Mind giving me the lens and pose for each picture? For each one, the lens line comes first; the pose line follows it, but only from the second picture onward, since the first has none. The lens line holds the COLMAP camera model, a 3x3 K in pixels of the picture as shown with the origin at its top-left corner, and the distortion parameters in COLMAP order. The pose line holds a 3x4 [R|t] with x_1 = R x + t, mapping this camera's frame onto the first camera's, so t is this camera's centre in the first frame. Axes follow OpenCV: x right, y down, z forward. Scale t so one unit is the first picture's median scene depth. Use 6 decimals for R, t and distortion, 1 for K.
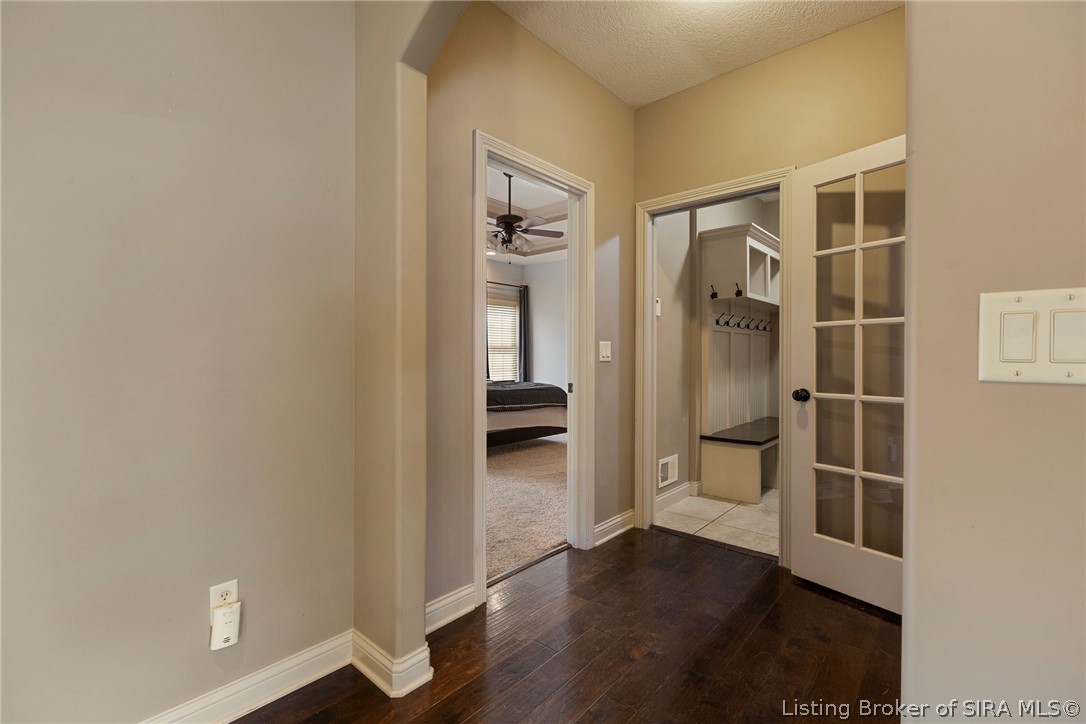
lens RADIAL K [[481.3, 0, 541.2], [0, 481.3, 352.9], [0, 0, 1]] dist [-0.000697, 0.000161]
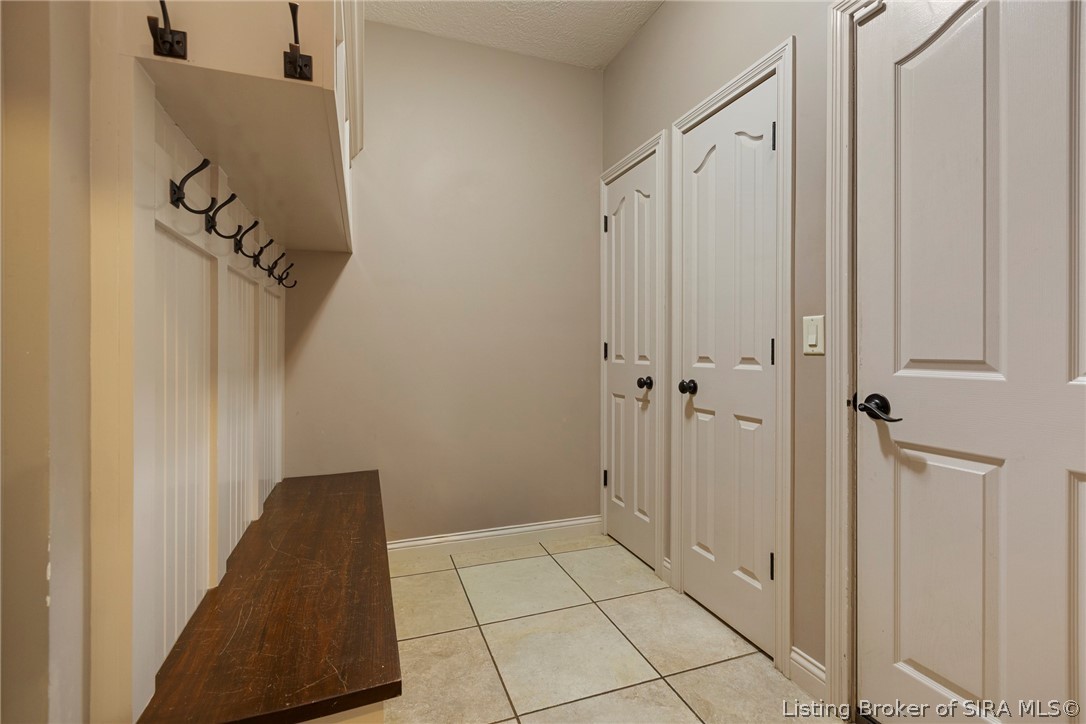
lens RADIAL K [[481.3, 0, 541.2], [0, 481.3, 352.9], [0, 0, 1]] dist [-0.000697, 0.000161]
pose [[0.477521, -0.007416, 0.878589, 0.311081], [-0.008170, 0.999884, 0.012881, 0.011079], [-0.878583, -0.013329, 0.477404, 0.929801]]
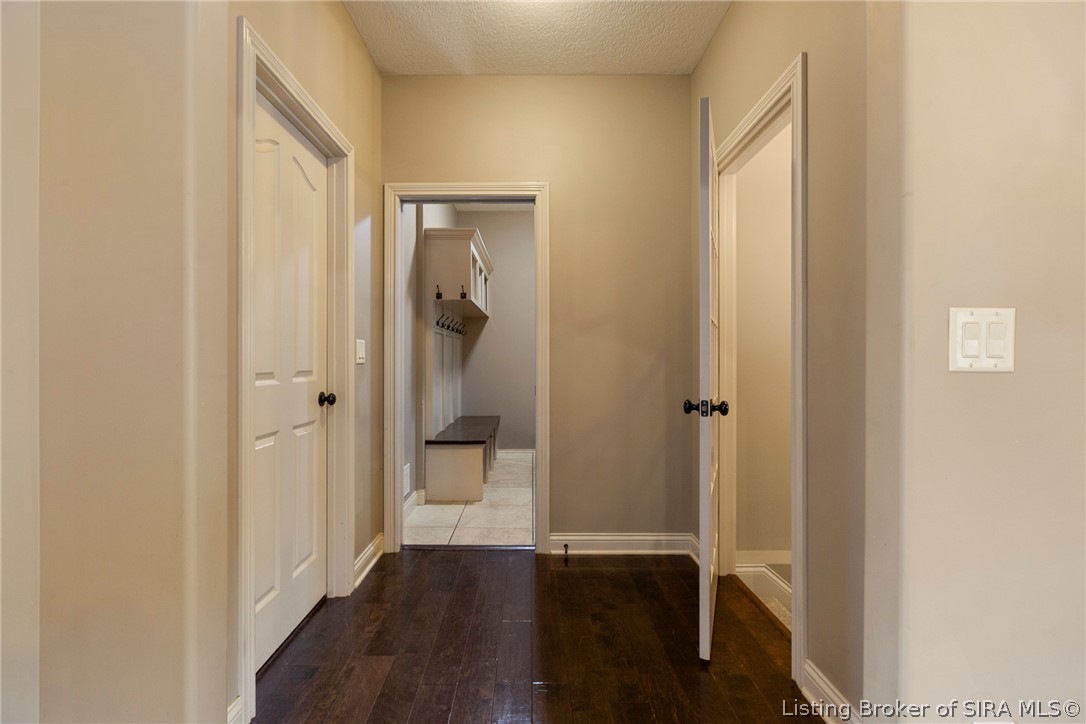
lens RADIAL K [[491.3, 0, 532.1], [0, 491.3, 356.3], [0, 0, 1]] dist [-0.001154, -0.000057]
pose [[0.754221, 0.003564, 0.656611, -0.187386], [-0.003899, 0.999992, -0.000949, 0.004386], [-0.656610, -0.001844, 0.754228, 0.148545]]
